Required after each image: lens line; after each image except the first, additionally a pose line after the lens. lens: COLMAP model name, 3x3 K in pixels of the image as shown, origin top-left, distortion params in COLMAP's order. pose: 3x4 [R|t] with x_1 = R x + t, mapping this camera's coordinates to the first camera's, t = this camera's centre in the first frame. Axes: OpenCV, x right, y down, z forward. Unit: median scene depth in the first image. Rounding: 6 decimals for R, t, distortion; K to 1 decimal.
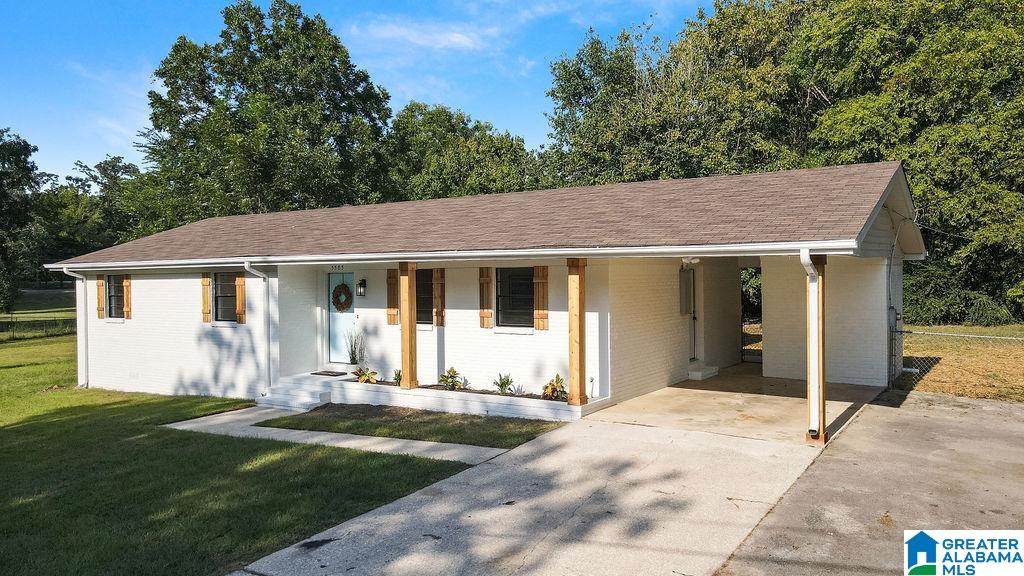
lens RADIAL K [[755.0, 0, 516.1], [0, 755.0, 289.6], [0, 0, 1]] dist [0.001038, 0.004611]
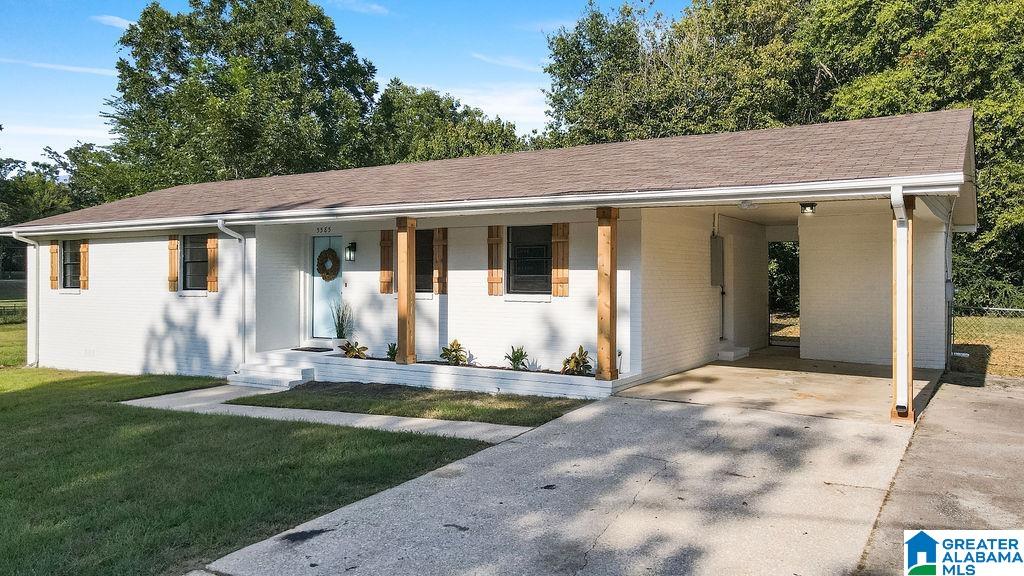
lens RADIAL K [[768.9, 0, 513.6], [0, 768.9, 277.5], [0, 0, 1]] dist [0.006176, -0.001155]
pose [[0.999734, 0.011978, 0.019729, -0.030073], [-0.011669, 0.999808, -0.015734, 0.036525], [-0.019913, 0.015500, 0.999682, 0.092345]]
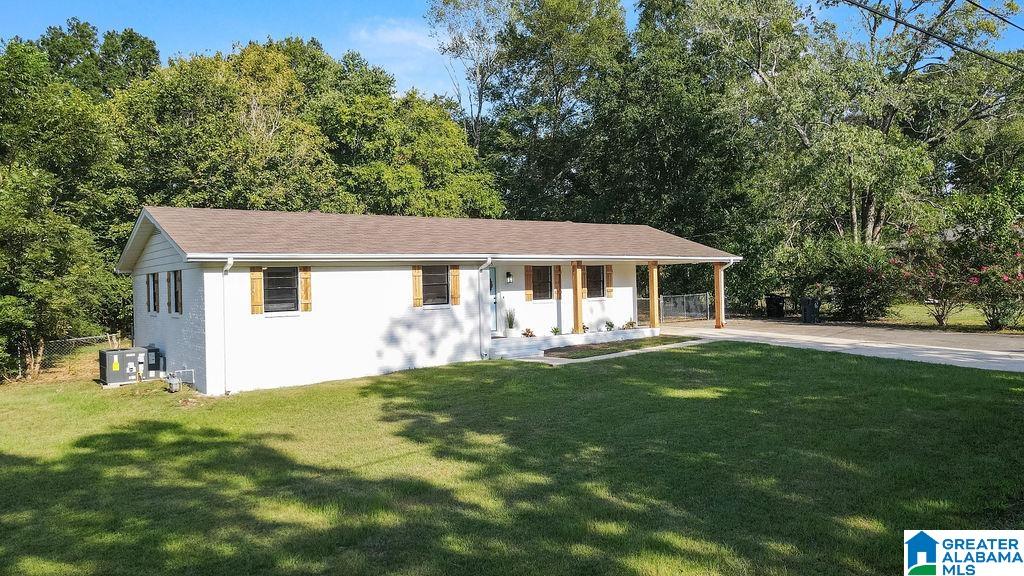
lens RADIAL K [[724.9, 0, 512.0], [0, 724.9, 288.0], [0, 0, 1]] dist [0.000025, 0.003963]
pose [[0.359433, -0.005599, 0.933154, -1.426017], [0.033786, 0.999404, -0.007017, 0.026195], [-0.932559, 0.034050, 0.359408, 0.440212]]
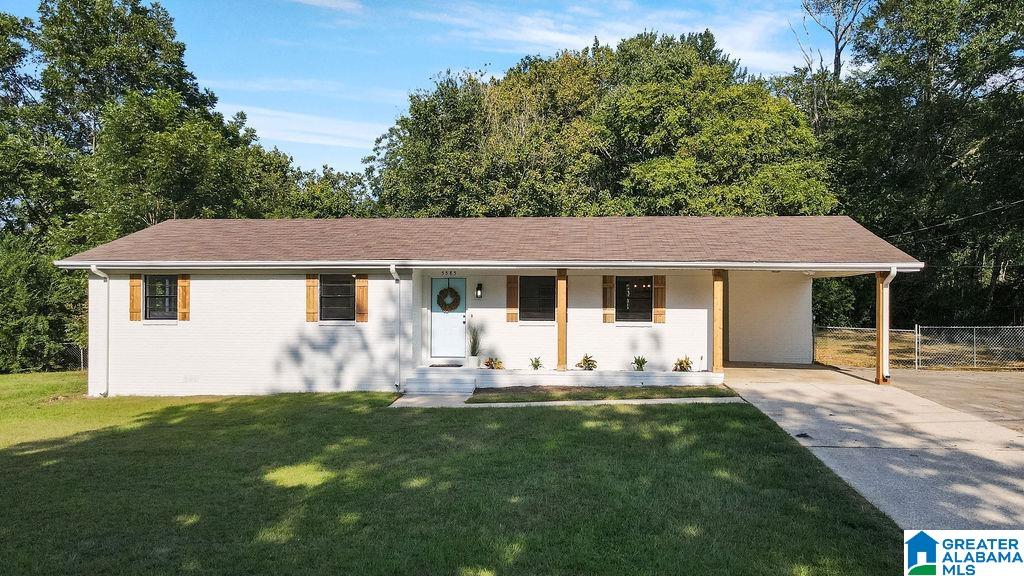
lens RADIAL K [[738.1, 0, 525.7], [0, 738.1, 303.7], [0, 0, 1]] dist [0.000134, 0.000973]
pose [[0.885275, 0.011380, 0.464929, -0.617615], [-0.005870, 0.999894, -0.013297, 0.029639], [-0.465031, 0.009043, 0.885248, -0.037450]]
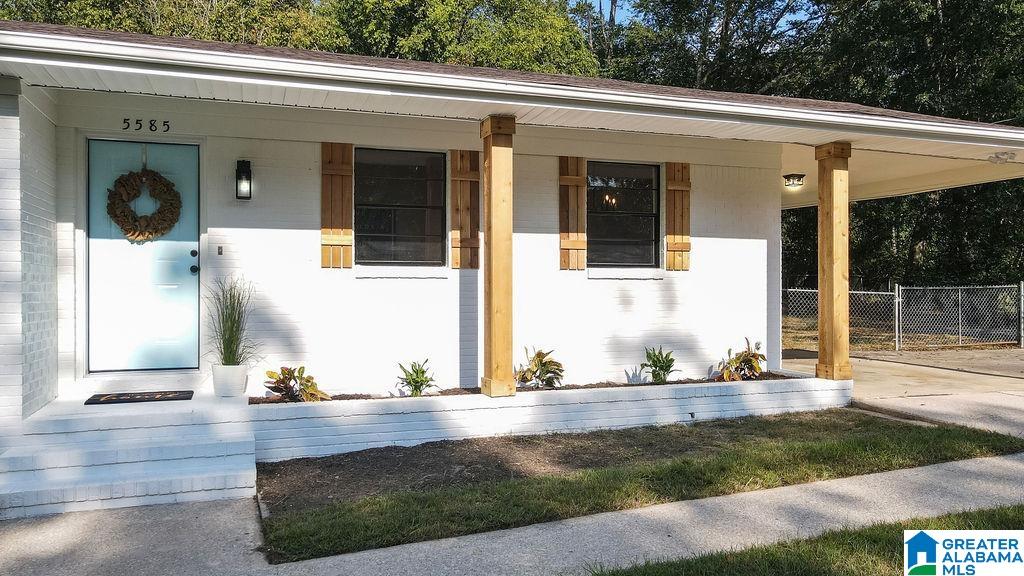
lens RADIAL K [[768.9, 0, 513.6], [0, 768.9, 277.5], [0, 0, 1]] dist [0.006176, -0.001155]
pose [[0.616813, 0.017347, 0.786919, -0.409677], [0.006487, 0.999611, -0.027120, 0.058733], [-0.787083, 0.021832, 0.616460, 0.574940]]
